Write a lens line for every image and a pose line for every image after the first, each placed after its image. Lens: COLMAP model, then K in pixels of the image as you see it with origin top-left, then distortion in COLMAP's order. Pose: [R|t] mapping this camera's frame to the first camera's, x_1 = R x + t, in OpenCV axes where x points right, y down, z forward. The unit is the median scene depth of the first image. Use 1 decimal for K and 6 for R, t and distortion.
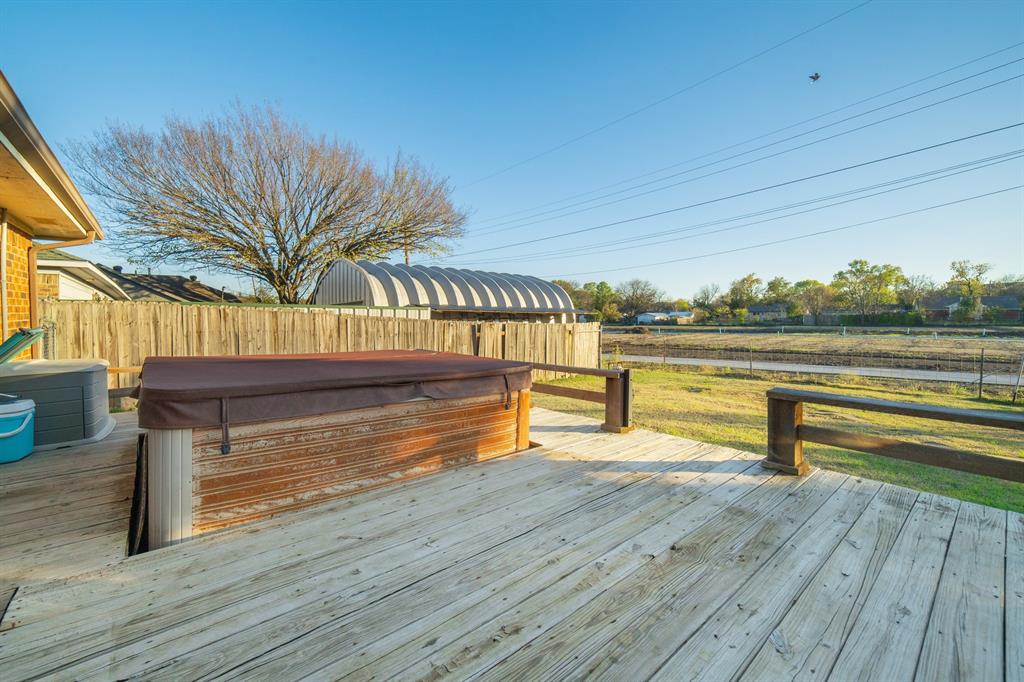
lens RADIAL K [[415.8, 0, 487.0], [0, 415.8, 327.0], [0, 0, 1]] dist [-0.009101, 0.006330]
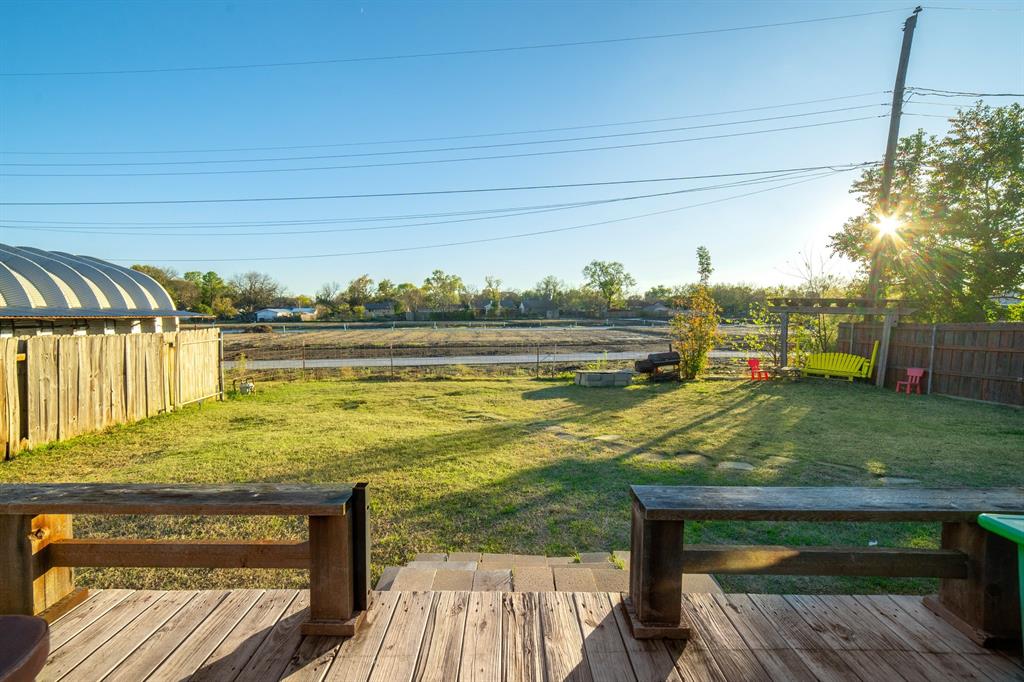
lens RADIAL K [[413.3, 0, 495.4], [0, 413.3, 332.6], [0, 0, 1]] dist [-0.015088, 0.002467]
pose [[0.639712, -0.034994, 0.767818, 0.008417], [0.015779, 0.999350, 0.032400, -0.007301], [-0.768453, -0.008611, 0.639848, 0.055056]]
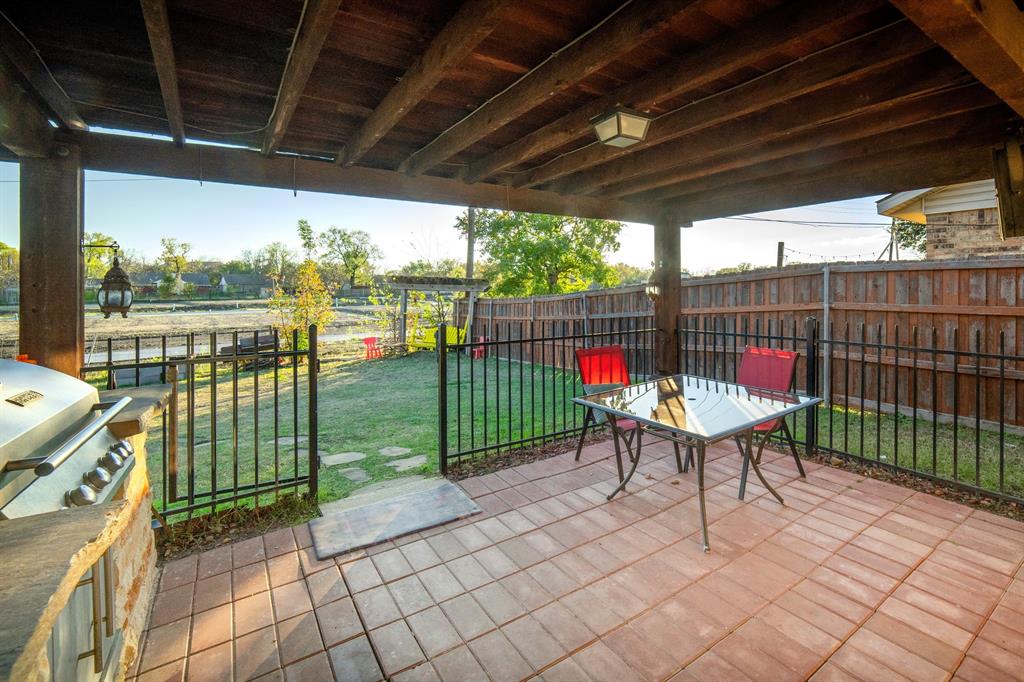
lens RADIAL K [[469.0, 0, 572.5], [0, 469.0, 297.3], [0, 0, 1]] dist [0.001375, -0.000840]
pose [[0.038399, -0.015139, 0.999148, 0.027809], [0.025974, 0.999563, 0.014147, -0.004421], [-0.998925, 0.025408, 0.038775, -0.074959]]
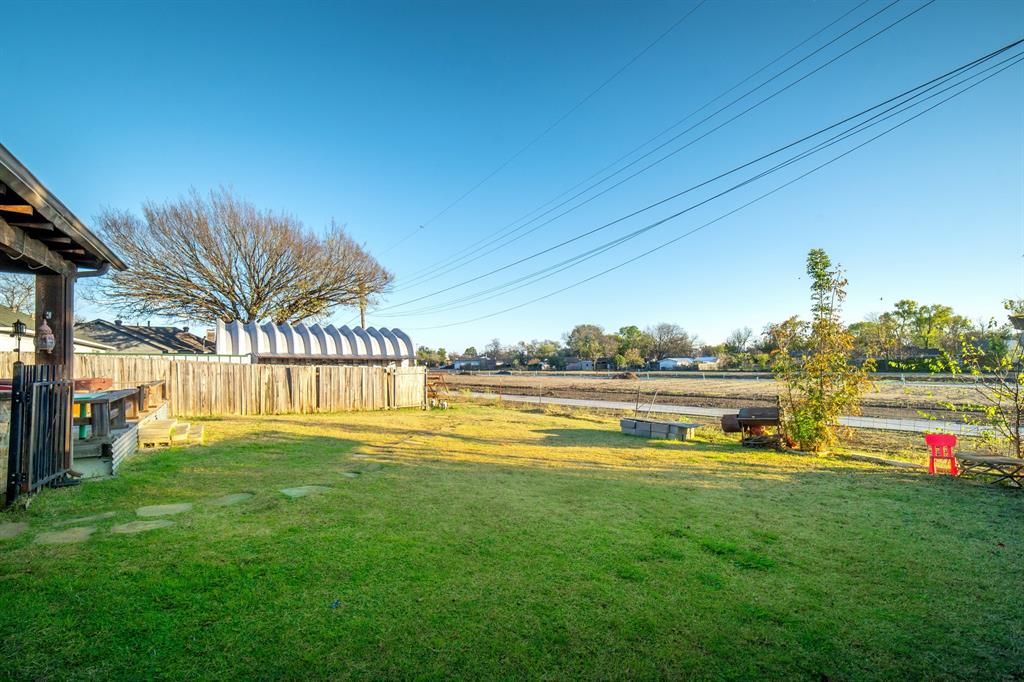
lens RADIAL K [[439.2, 0, 497.9], [0, 439.2, 362.7], [0, 0, 1]] dist [-0.009224, 0.005026]
pose [[0.994211, 0.000824, -0.107440, 0.234000], [-0.003346, 0.999723, -0.023296, 0.002750], [0.107391, 0.023521, 0.993939, -0.108650]]
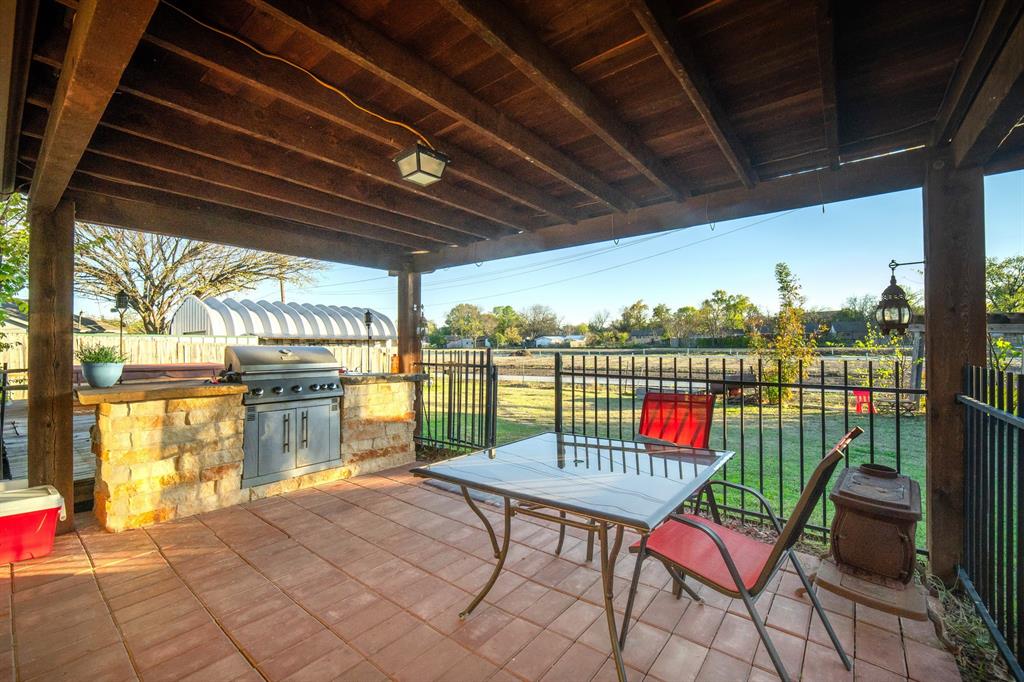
lens RADIAL K [[439.2, 0, 489.4], [0, 439.2, 336.6], [0, 0, 1]] dist [-0.009224, 0.005026]
pose [[0.982172, -0.001234, 0.187978, 0.091641], [0.007333, 0.999469, -0.031750, 0.001465], [-0.187839, 0.032563, 0.981660, -0.148088]]
